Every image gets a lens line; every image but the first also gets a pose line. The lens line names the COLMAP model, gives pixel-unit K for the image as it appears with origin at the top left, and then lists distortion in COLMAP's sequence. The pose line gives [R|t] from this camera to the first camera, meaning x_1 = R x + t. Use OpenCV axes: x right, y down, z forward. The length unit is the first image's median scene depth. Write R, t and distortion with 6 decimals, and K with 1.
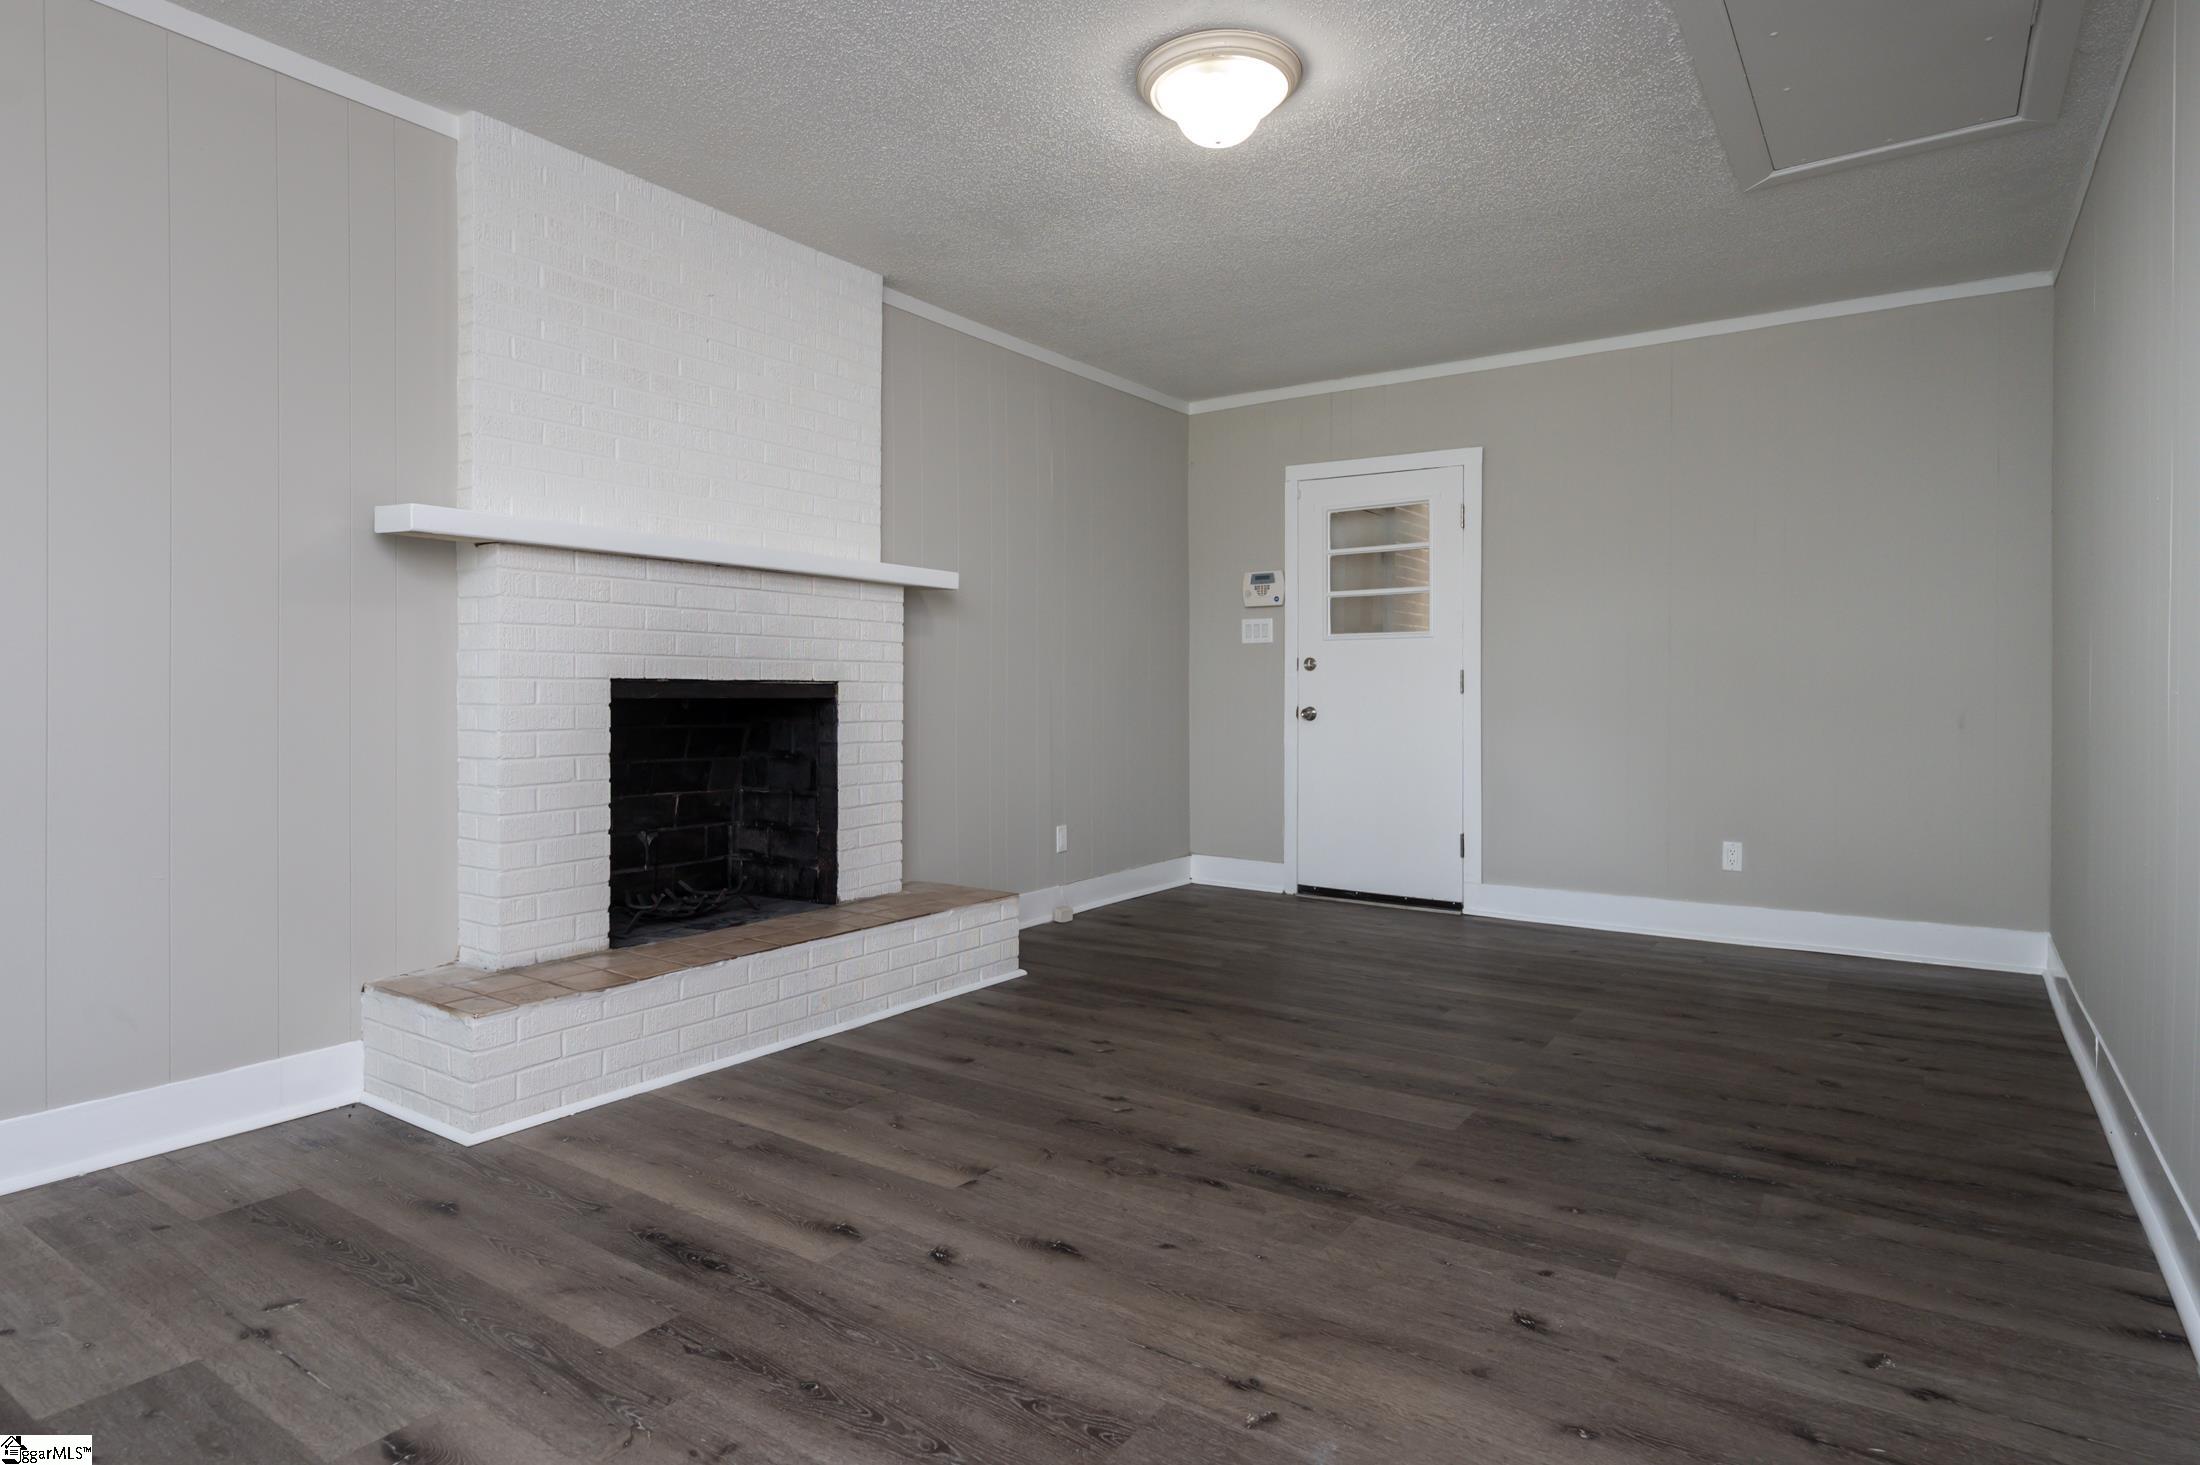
lens RADIAL K [[1225.5, 0, 1117.4], [0, 1225.5, 689.8], [0, 0, 1]] dist [-0.003384, 0.000020]
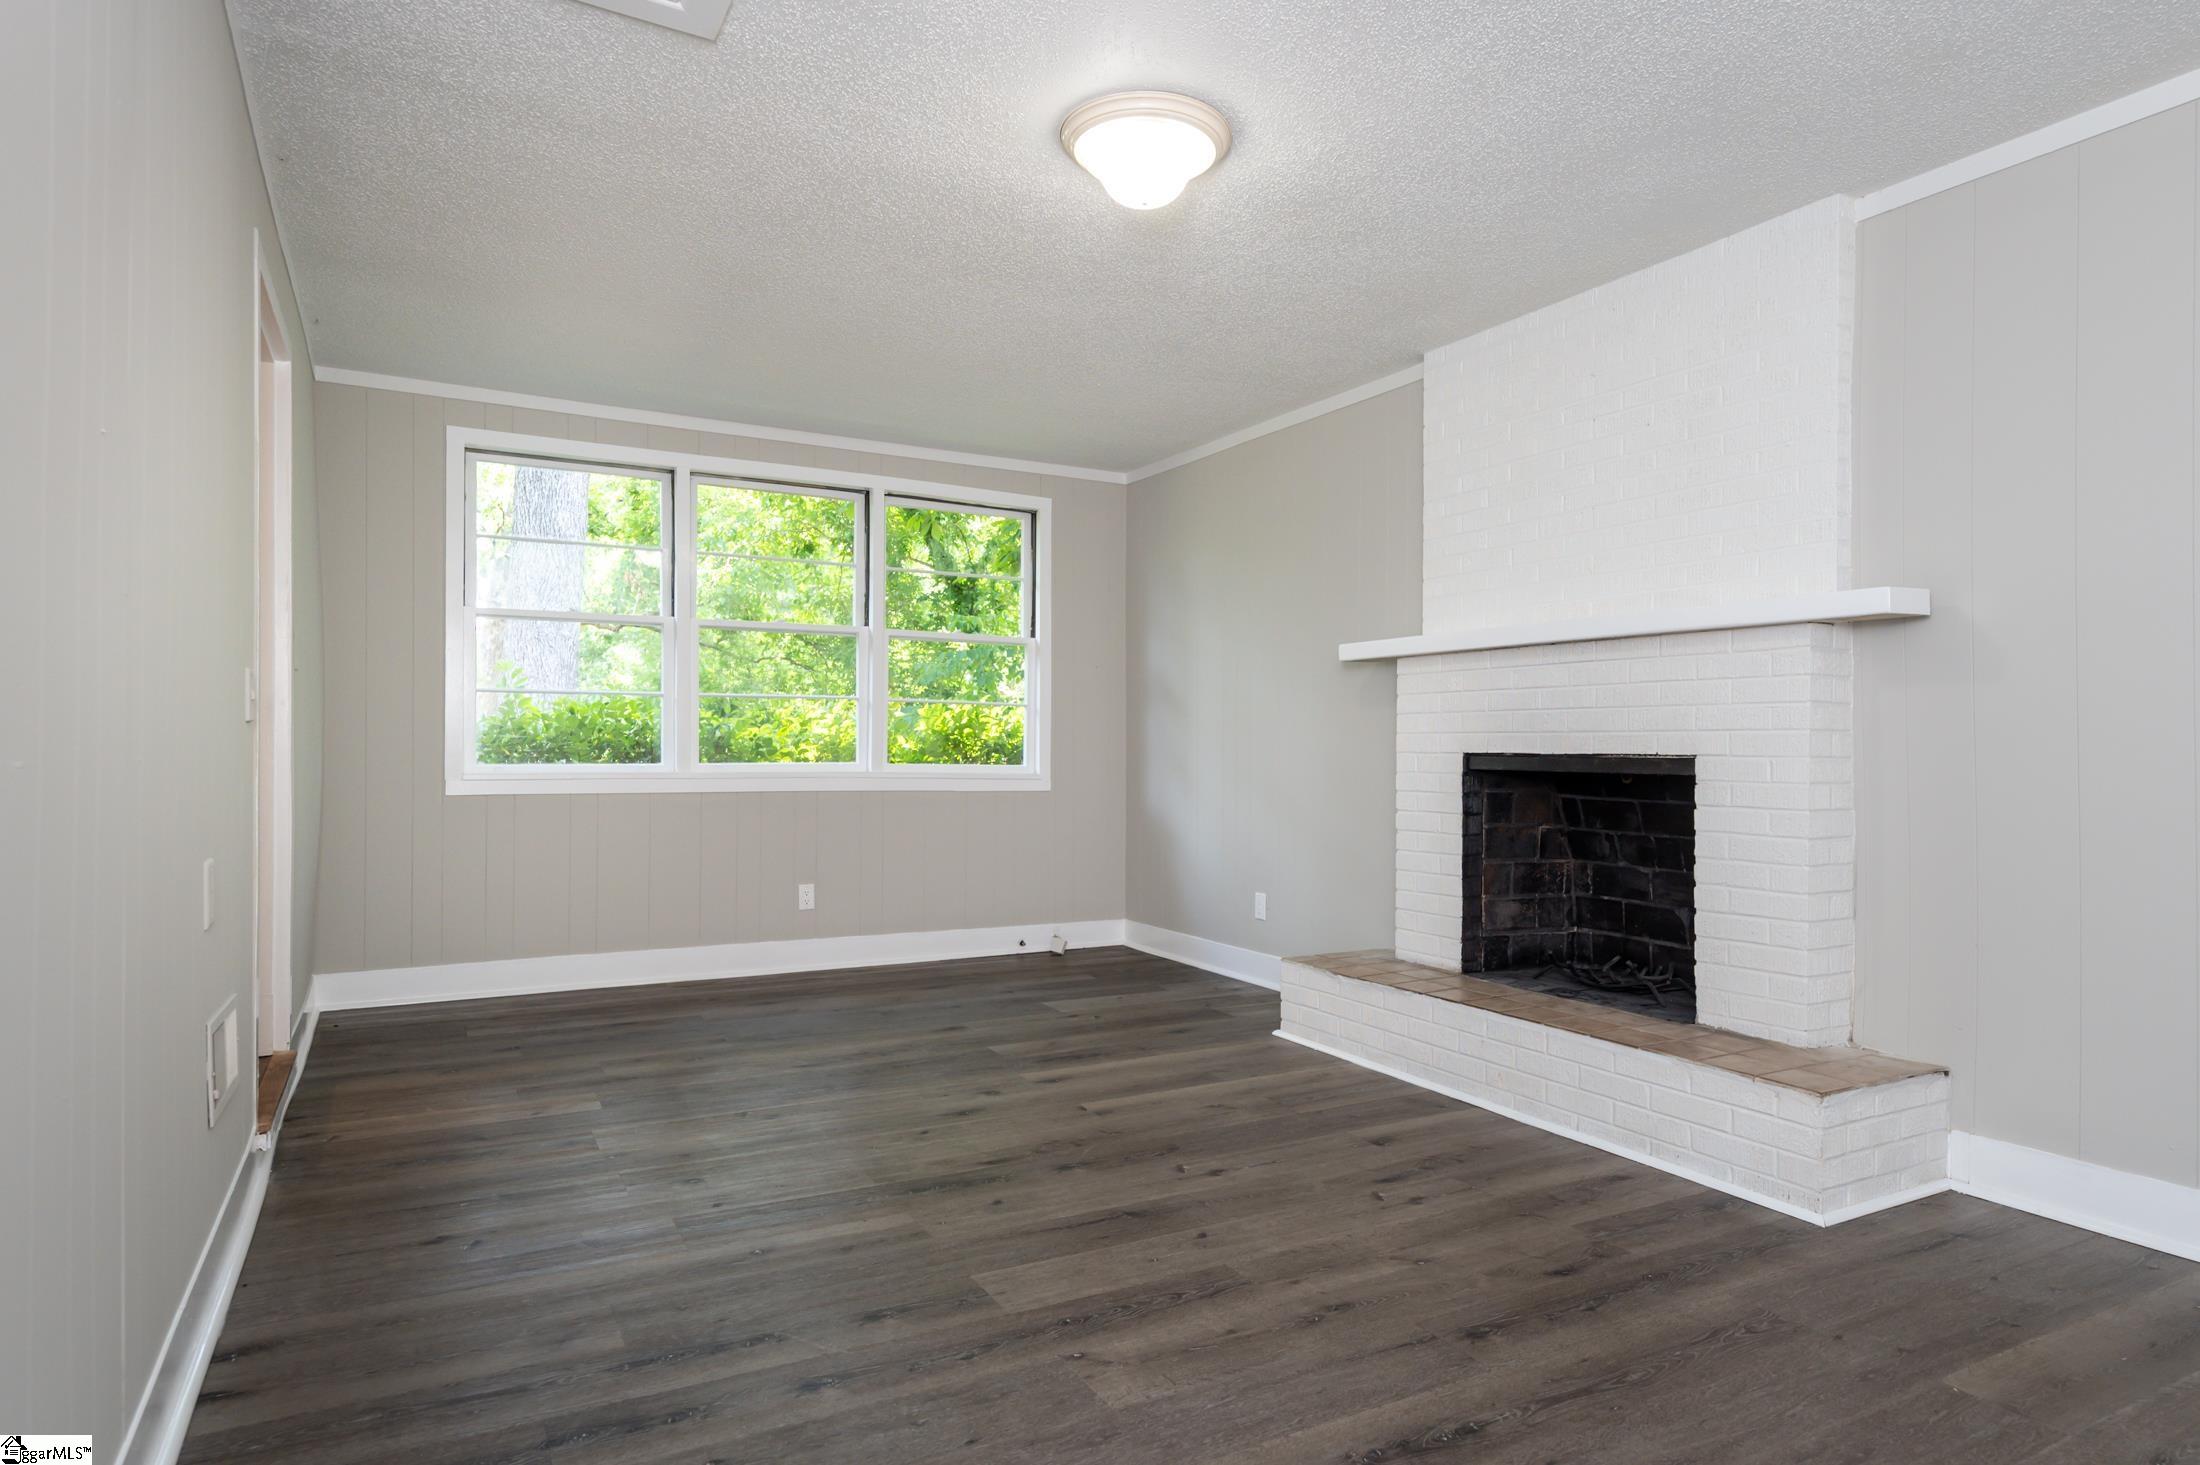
lens RADIAL K [[1225.5, 0, 1103.5], [0, 1225.5, 738.9], [0, 0, 1]] dist [-0.003384, 0.000020]
pose [[-0.454339, -0.012762, -0.890737, 0.918182], [-0.013467, 0.999882, -0.007456, -0.009052], [0.890727, 0.008608, -0.454457, 1.350037]]
